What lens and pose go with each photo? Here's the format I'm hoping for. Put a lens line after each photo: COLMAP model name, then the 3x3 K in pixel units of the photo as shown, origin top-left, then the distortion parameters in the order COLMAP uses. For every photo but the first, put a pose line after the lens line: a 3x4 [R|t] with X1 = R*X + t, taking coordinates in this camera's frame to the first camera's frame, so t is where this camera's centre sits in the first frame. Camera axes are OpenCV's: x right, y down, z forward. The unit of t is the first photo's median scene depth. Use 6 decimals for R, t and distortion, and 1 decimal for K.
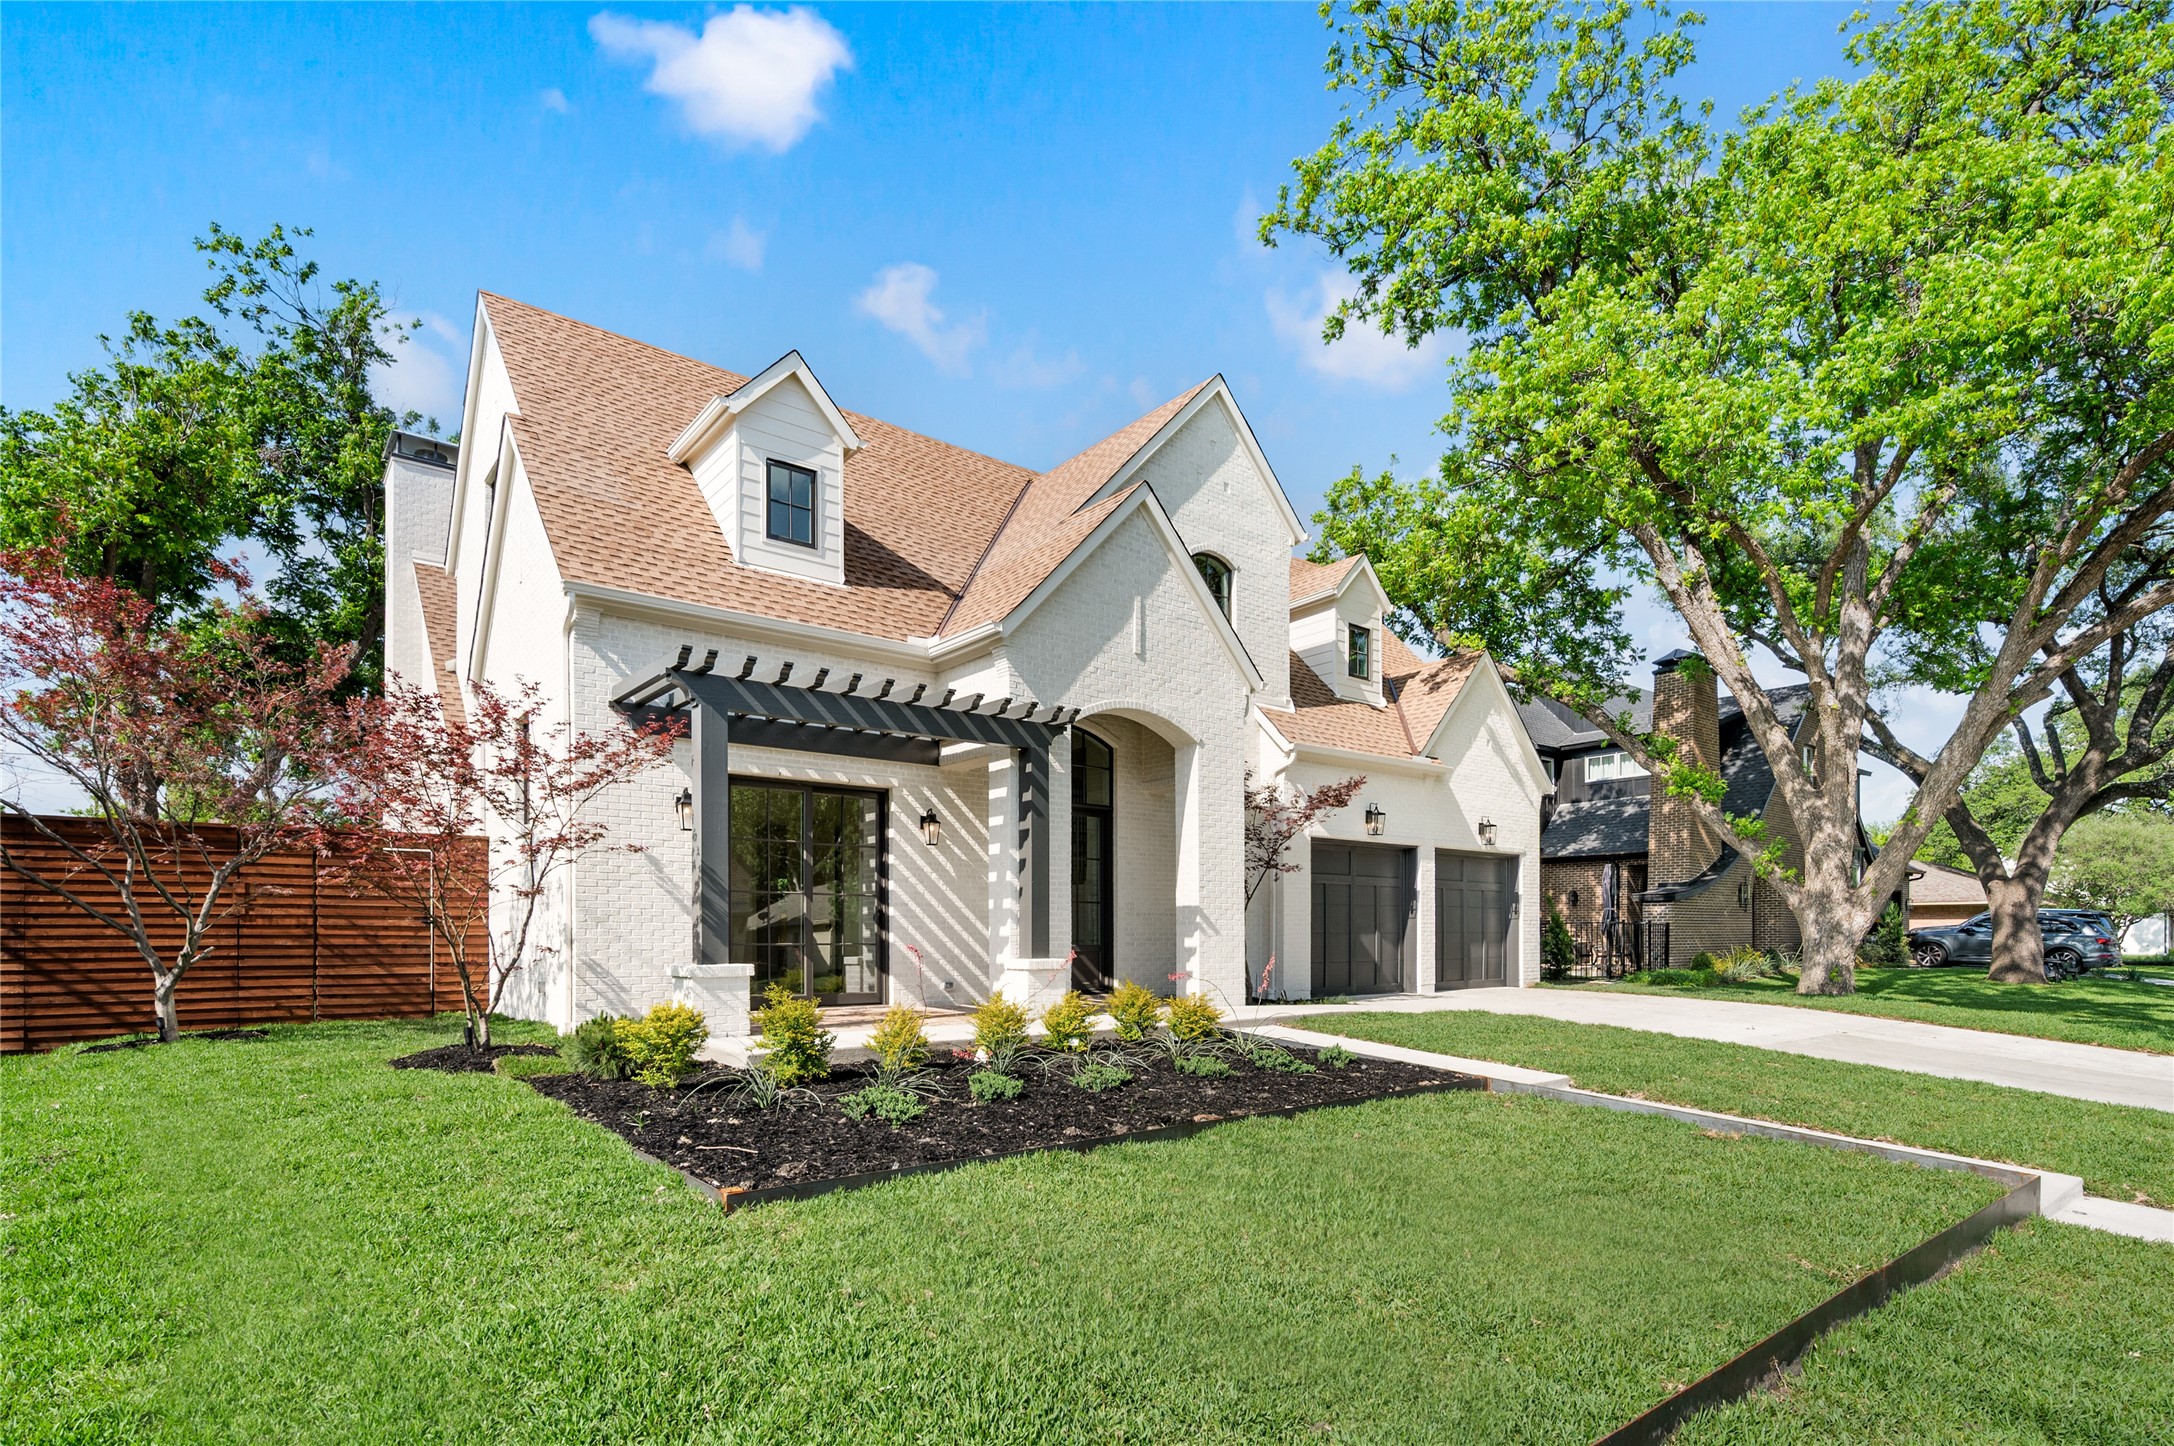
lens RADIAL K [[863.9, 0, 1093.9], [0, 863.9, 708.7], [0, 0, 1]] dist [-0.006885, 0.000209]
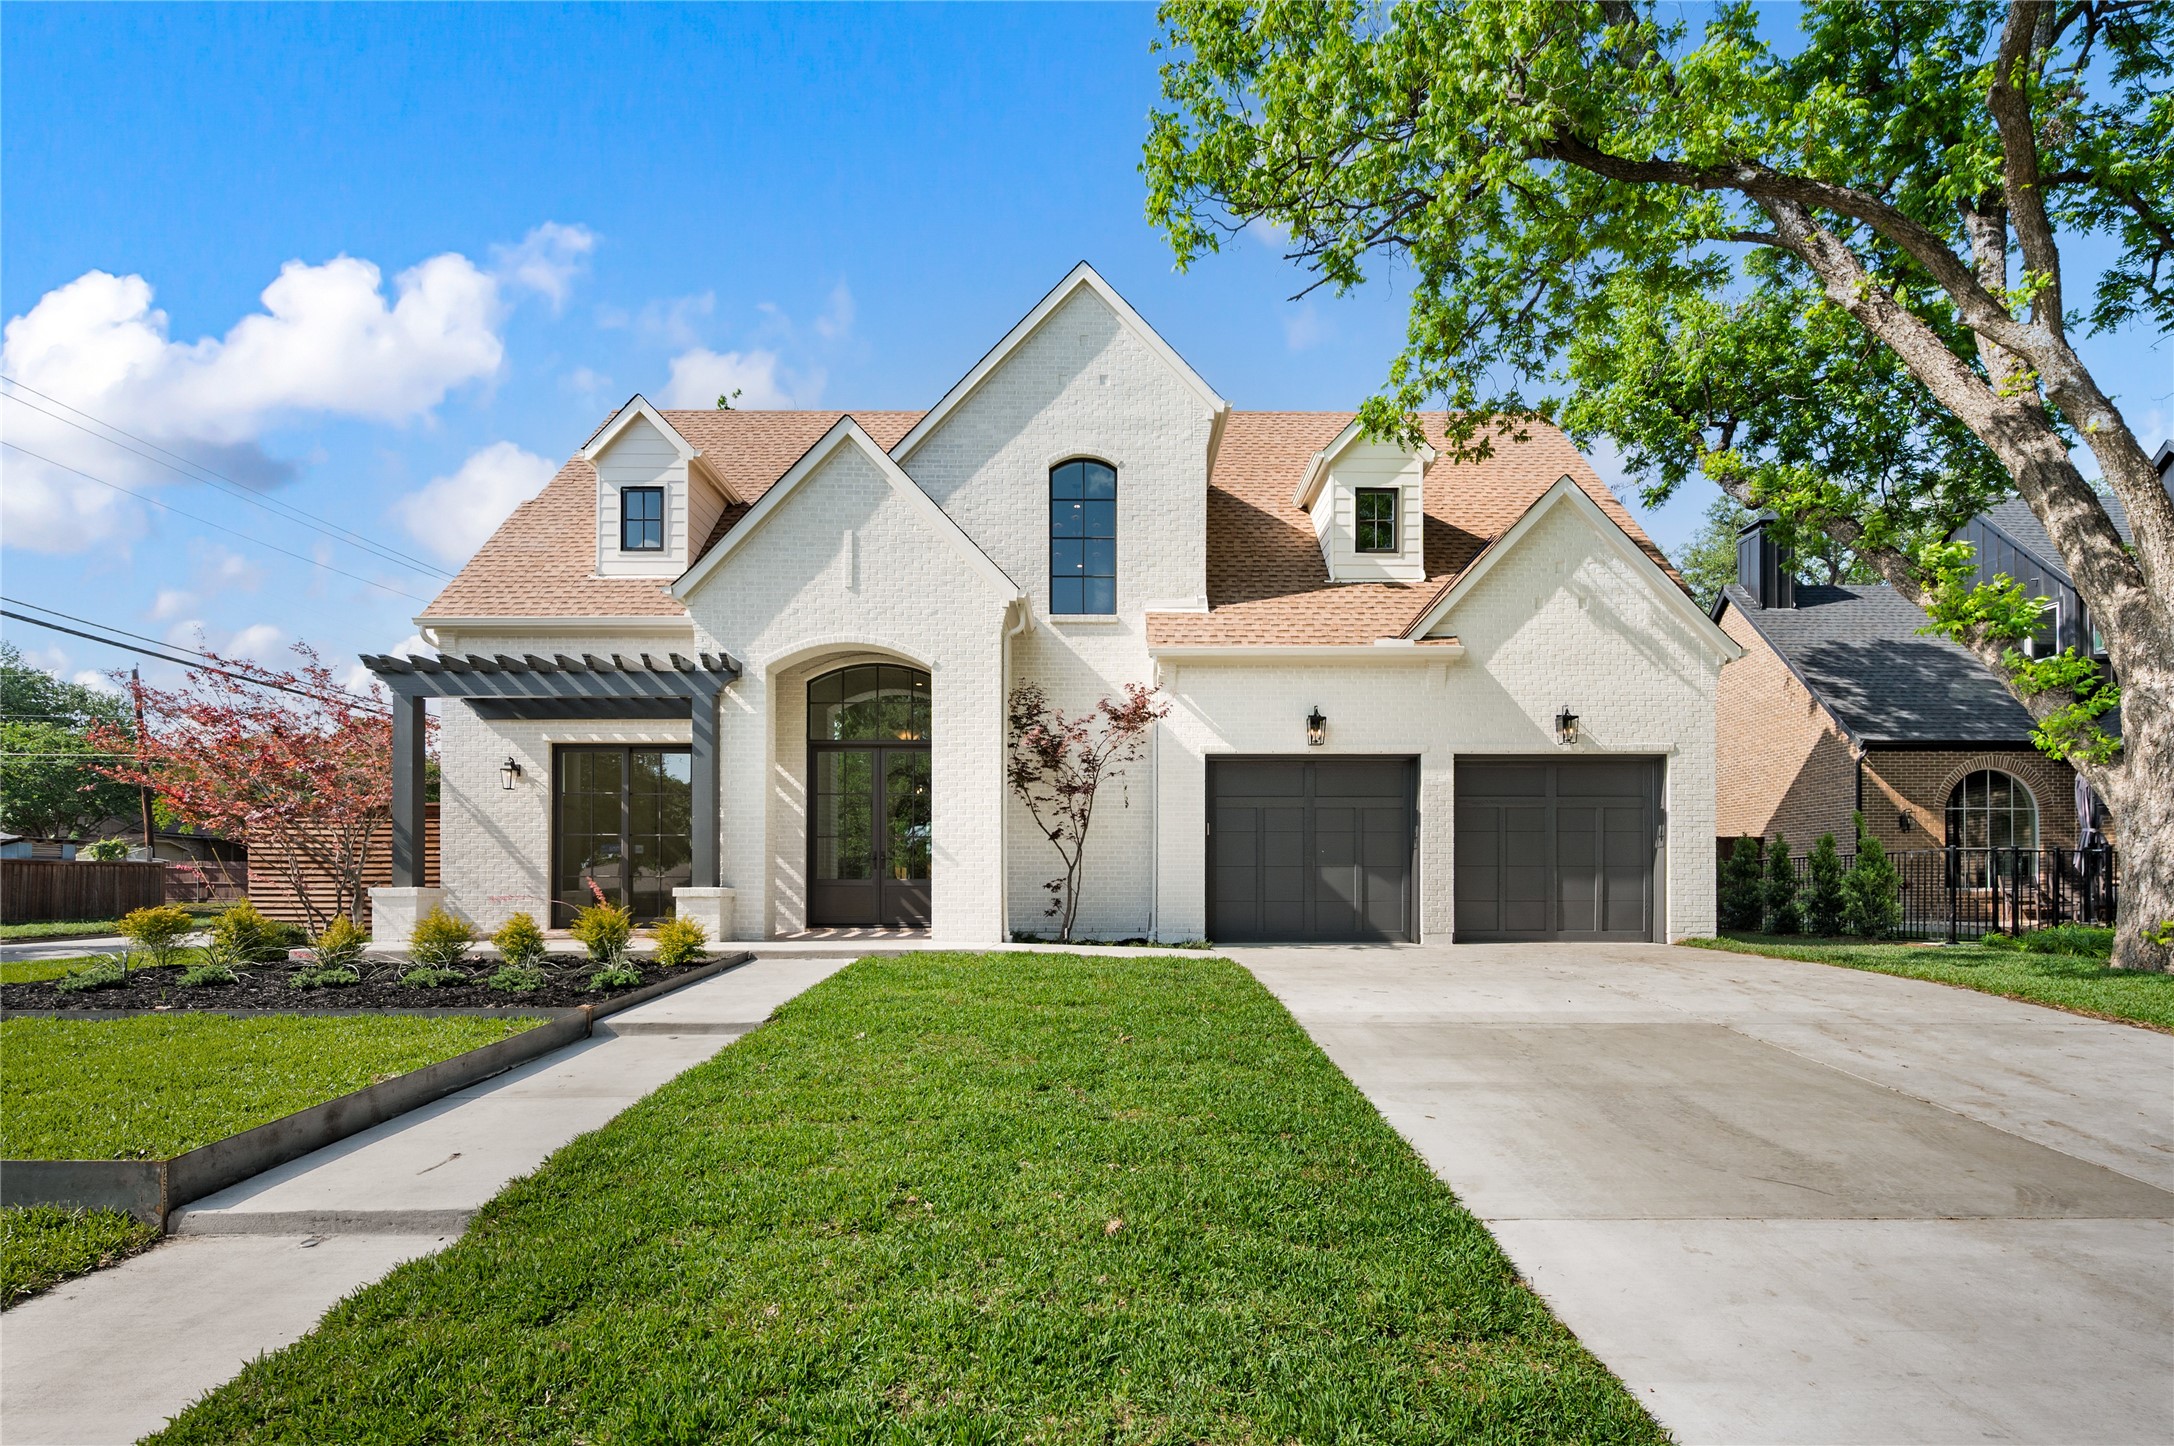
lens RADIAL K [[879.0, 0, 1087.0], [0, 879.0, 677.0], [0, 0, 1]] dist [-0.006962, -0.000315]
pose [[0.837843, -0.136879, -0.528473, 0.579817], [0.138532, 0.989678, -0.036705, 0.083812], [0.528042, -0.042458, 0.848156, 0.200190]]
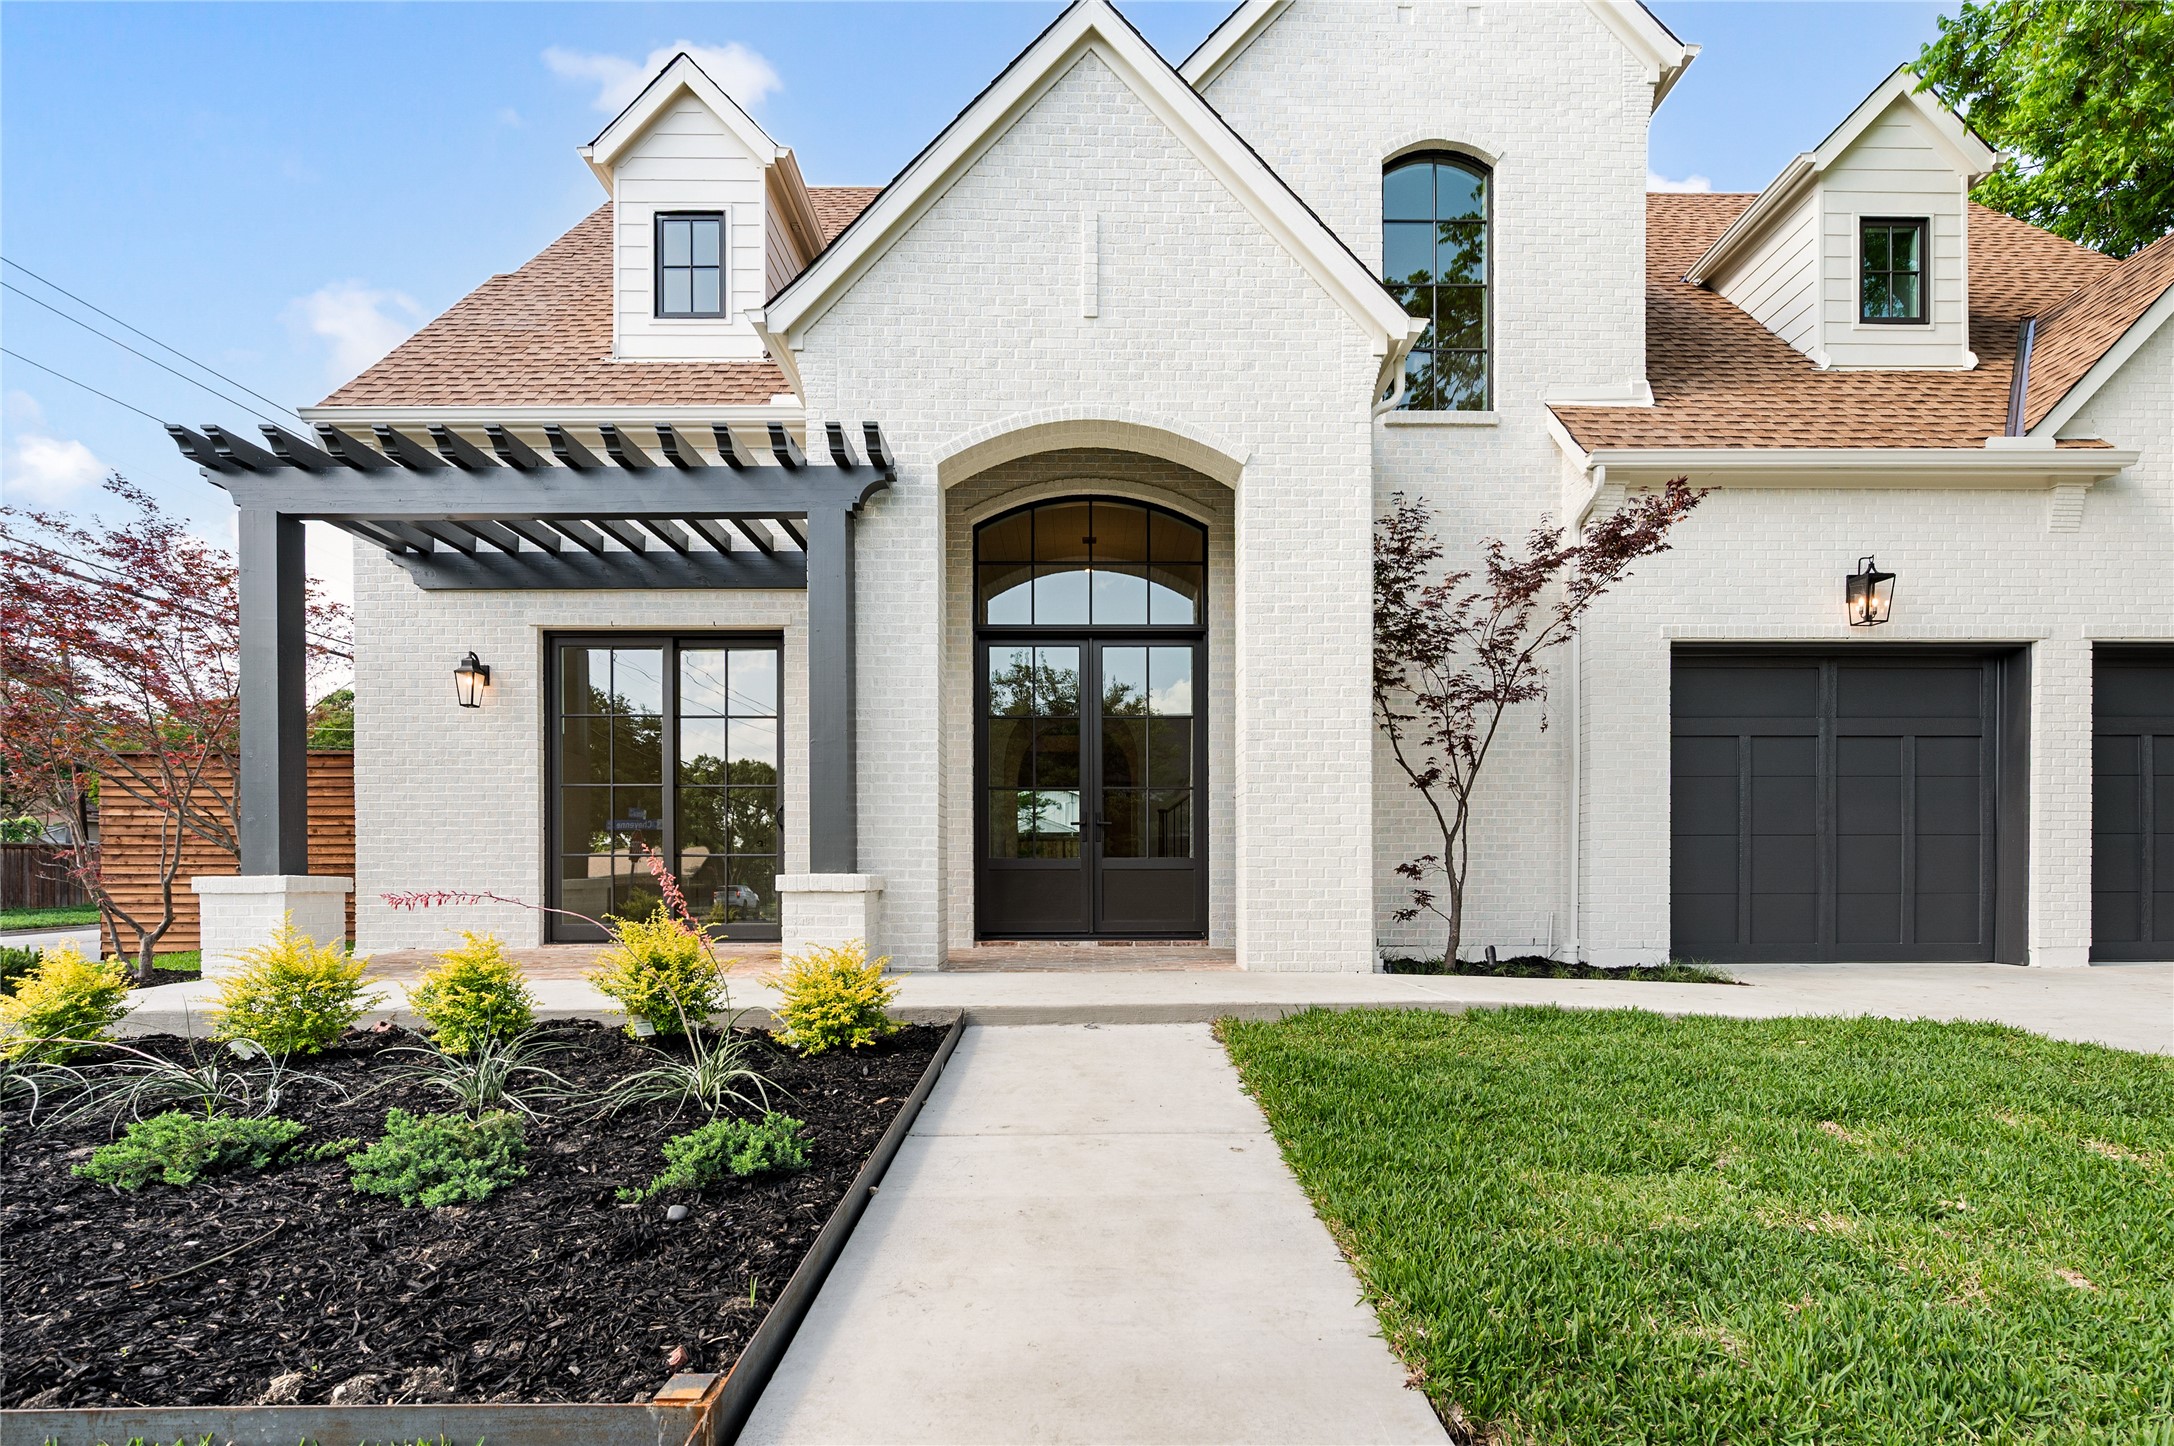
lens RADIAL K [[879.0, 0, 1087.0], [0, 879.0, 677.0], [0, 0, 1]] dist [-0.006962, -0.000315]
pose [[0.838317, -0.131378, -0.529116, 0.214966], [0.141668, 0.989685, -0.021282, 0.124491], [0.526455, -0.057117, 0.848282, 0.378696]]
